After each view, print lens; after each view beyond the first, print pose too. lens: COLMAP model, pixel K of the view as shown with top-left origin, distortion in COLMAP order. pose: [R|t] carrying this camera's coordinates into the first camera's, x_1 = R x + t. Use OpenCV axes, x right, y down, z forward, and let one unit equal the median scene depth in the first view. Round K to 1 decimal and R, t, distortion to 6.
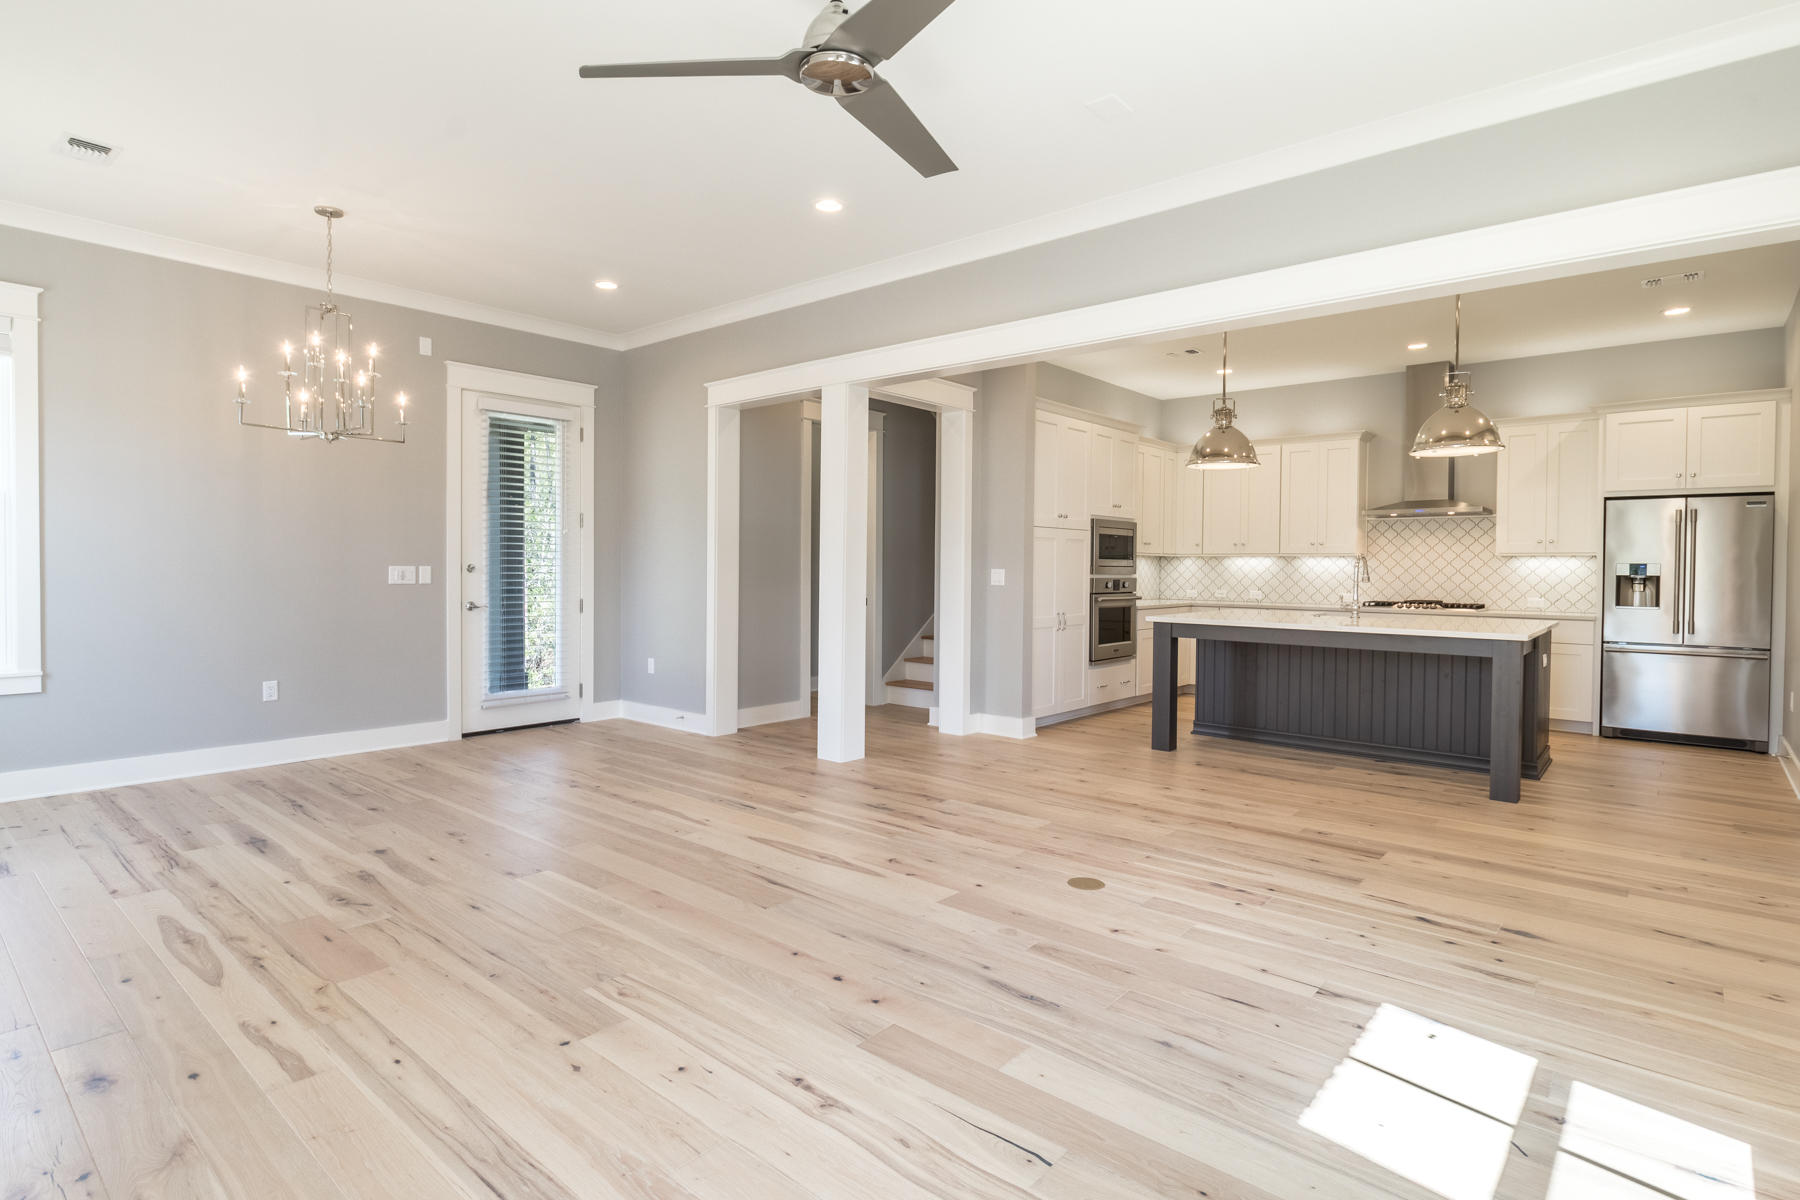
lens RADIAL K [[907.3, 0, 924.7], [0, 907.3, 580.9], [0, 0, 1]] dist [-0.002539, -0.000554]
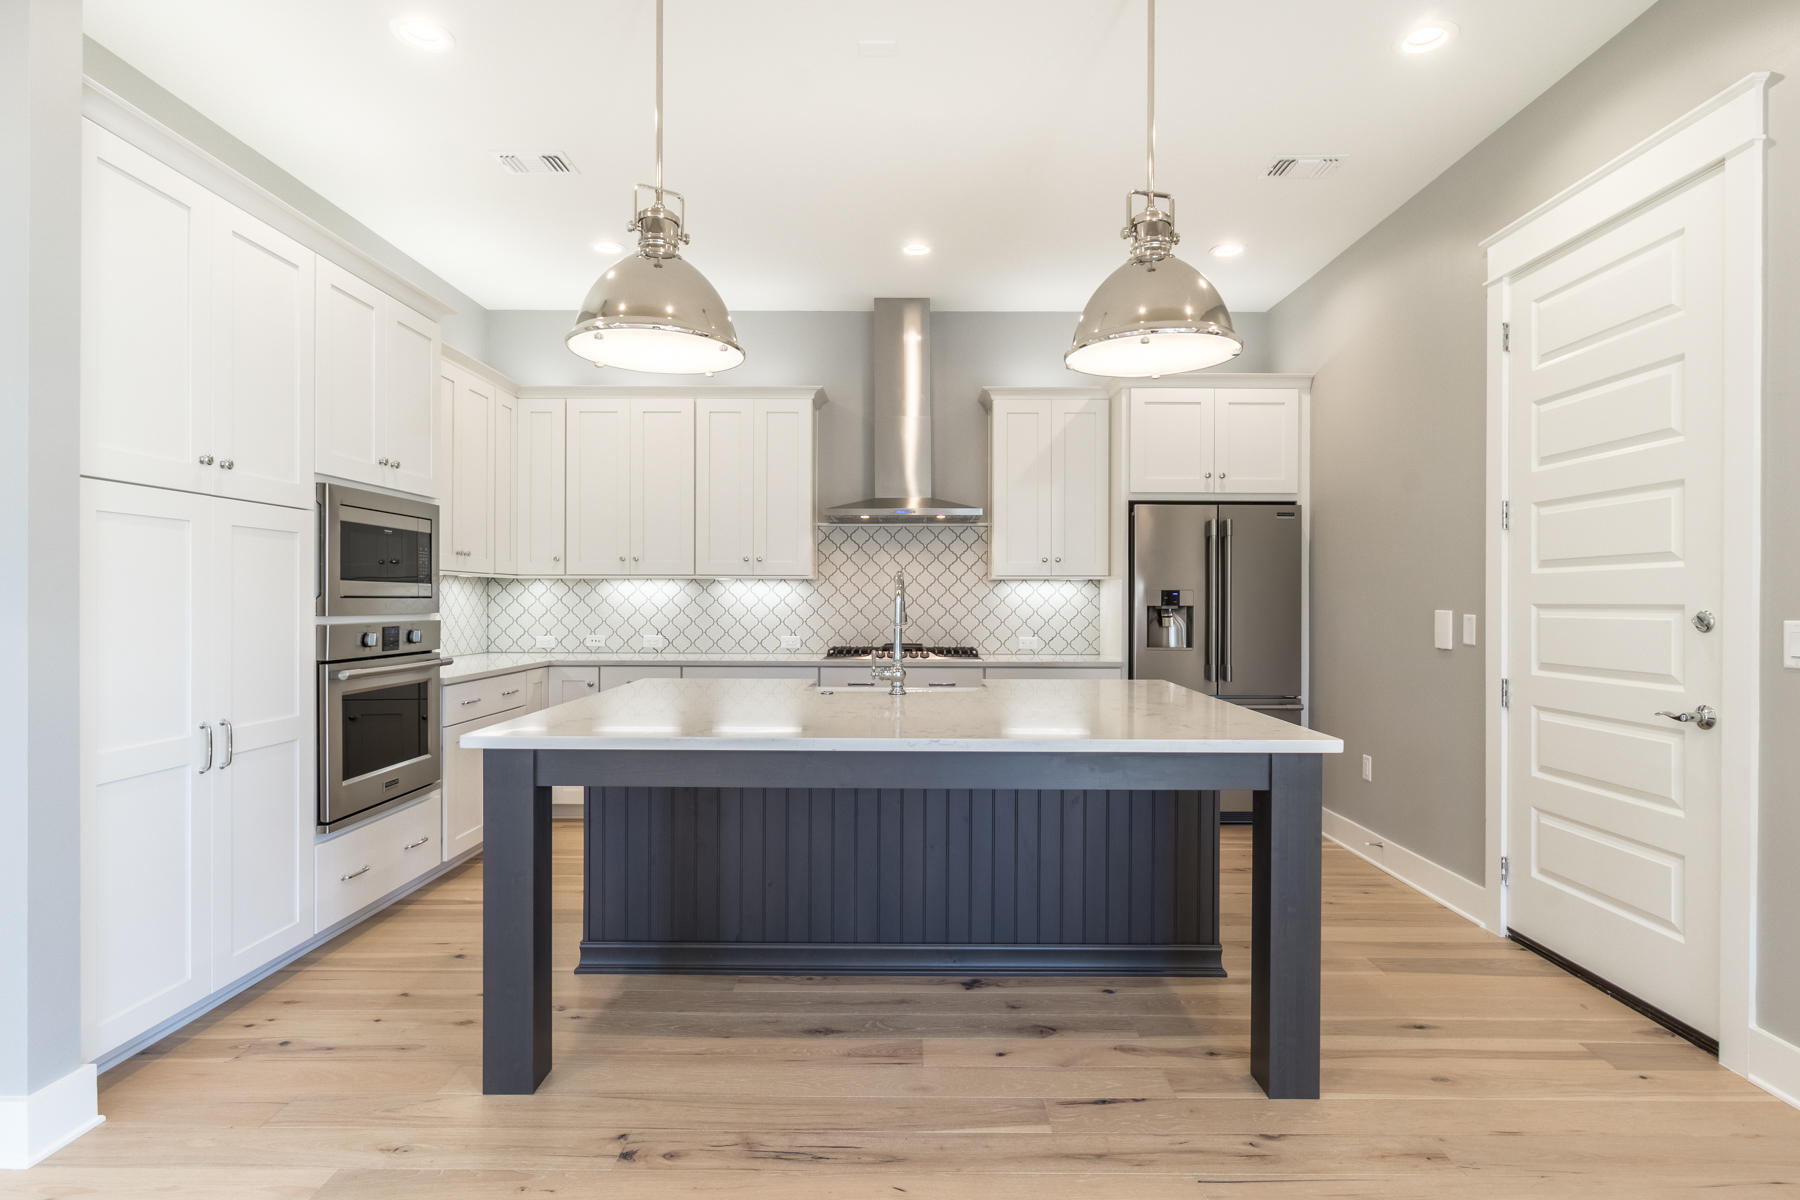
lens RADIAL K [[924.0, 0, 912.4], [0, 924.0, 604.0], [0, 0, 1]] dist [-0.000190, 0.000273]
pose [[0.769978, -0.009972, 0.637993, 0.143334], [0.014060, 0.999900, -0.001340, -0.010089], [-0.637916, 0.010002, 0.770041, 0.581976]]
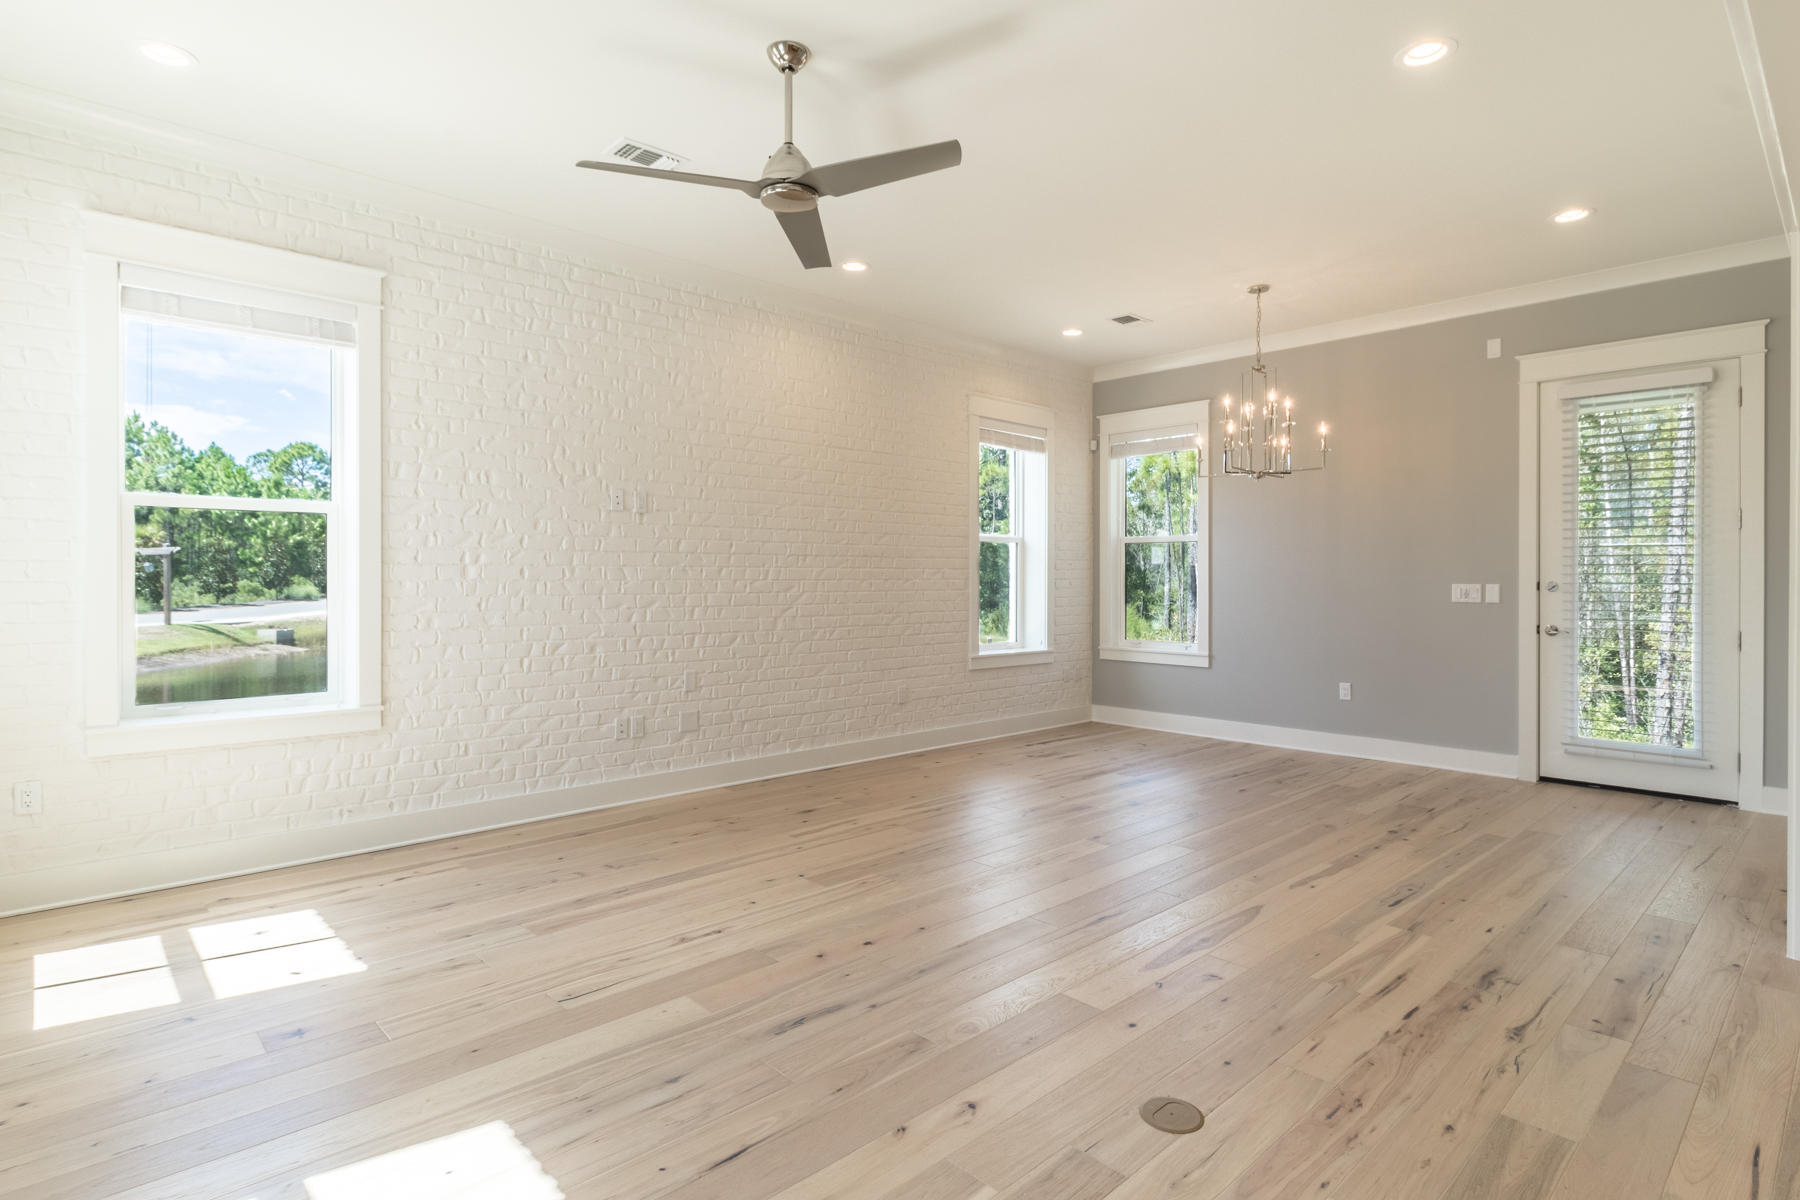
lens RADIAL K [[932.4, 0, 912.9], [0, 932.4, 583.4], [0, 0, 1]] dist [-0.000263, -0.000174]
pose [[-0.111450, -0.002366, -0.993767, 0.438513], [-0.019661, 0.999807, -0.000176, -0.004787], [0.993575, 0.019519, -0.111475, 0.489167]]
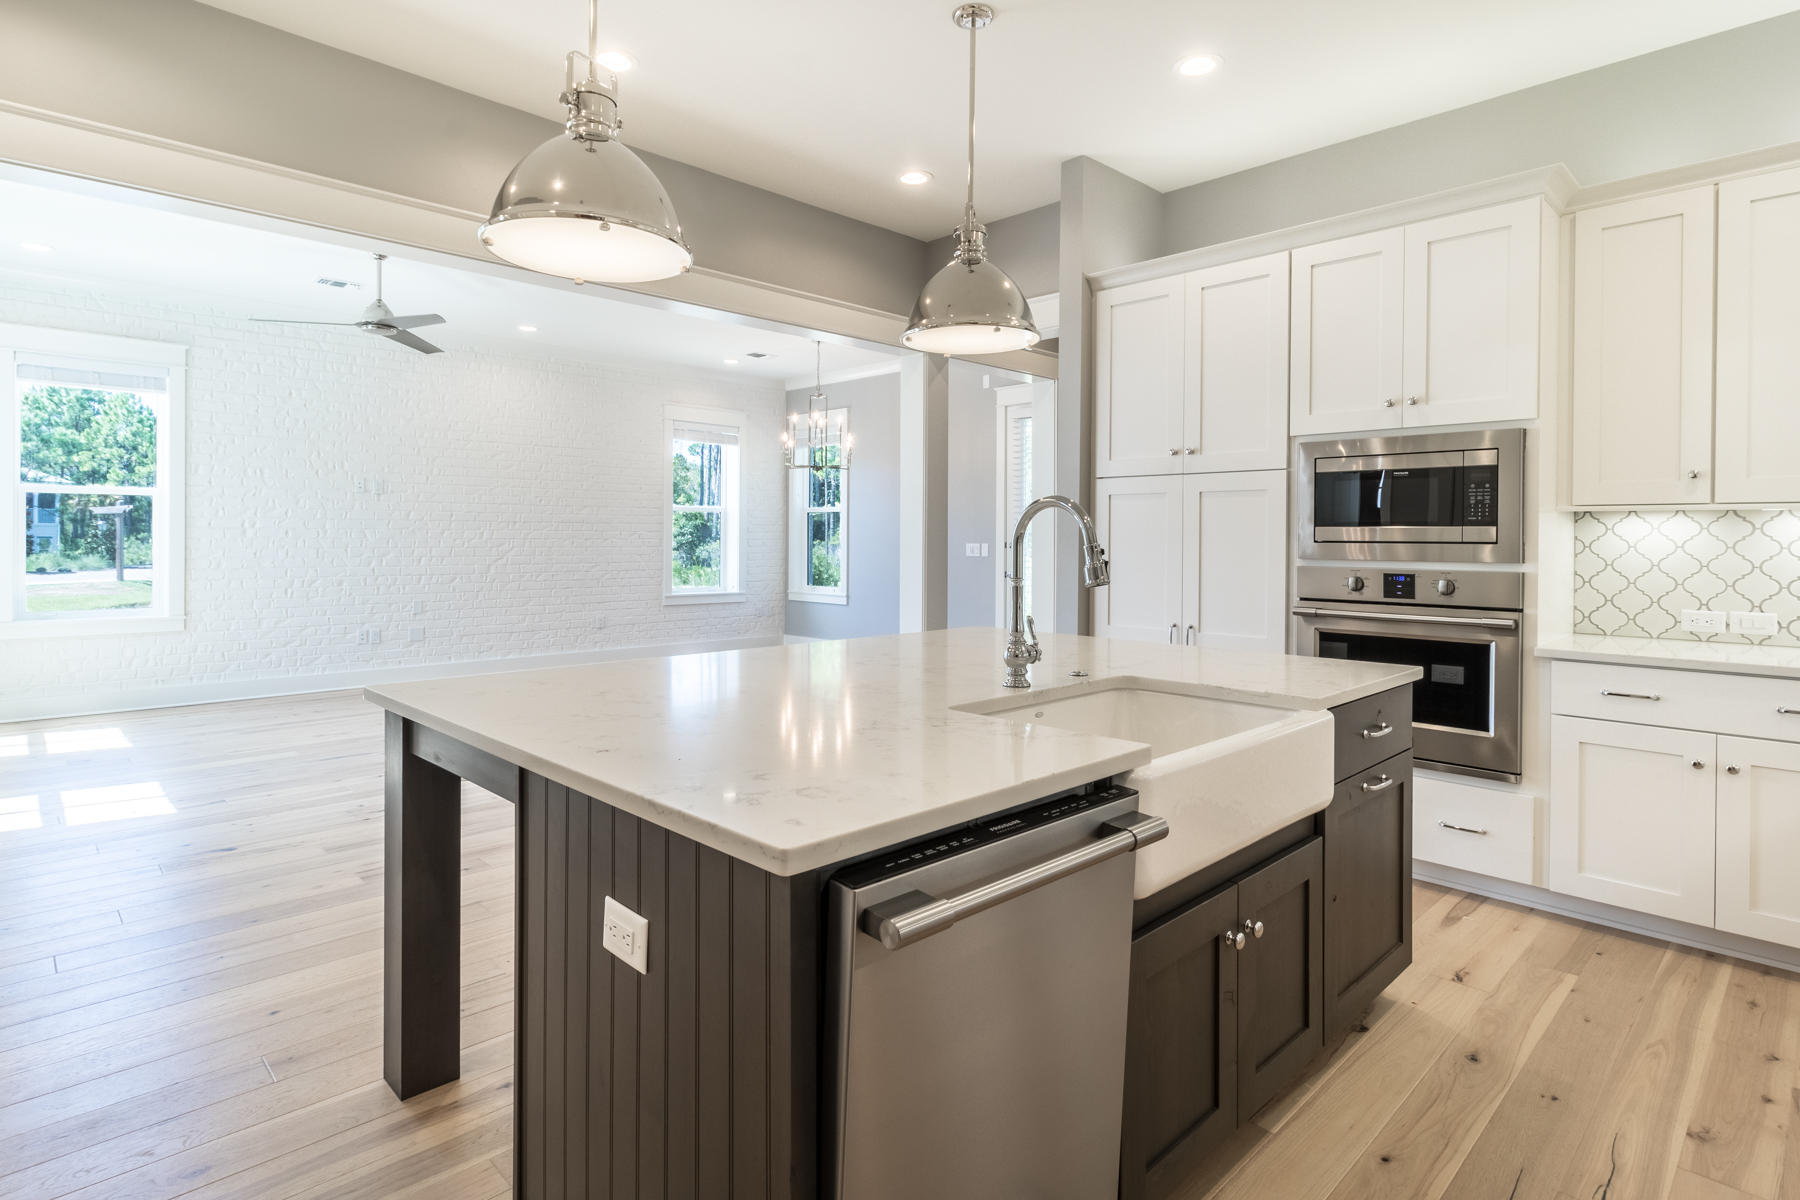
lens RADIAL K [[964.1, 0, 925.4], [0, 964.1, 544.7], [0, 0, 1]] dist [-0.000305, -0.000353]
pose [[-0.099781, -0.002431, -0.995006, 0.838178], [-0.023499, 0.999724, -0.000086, -0.011700], [0.994732, 0.023373, -0.099811, 0.998300]]
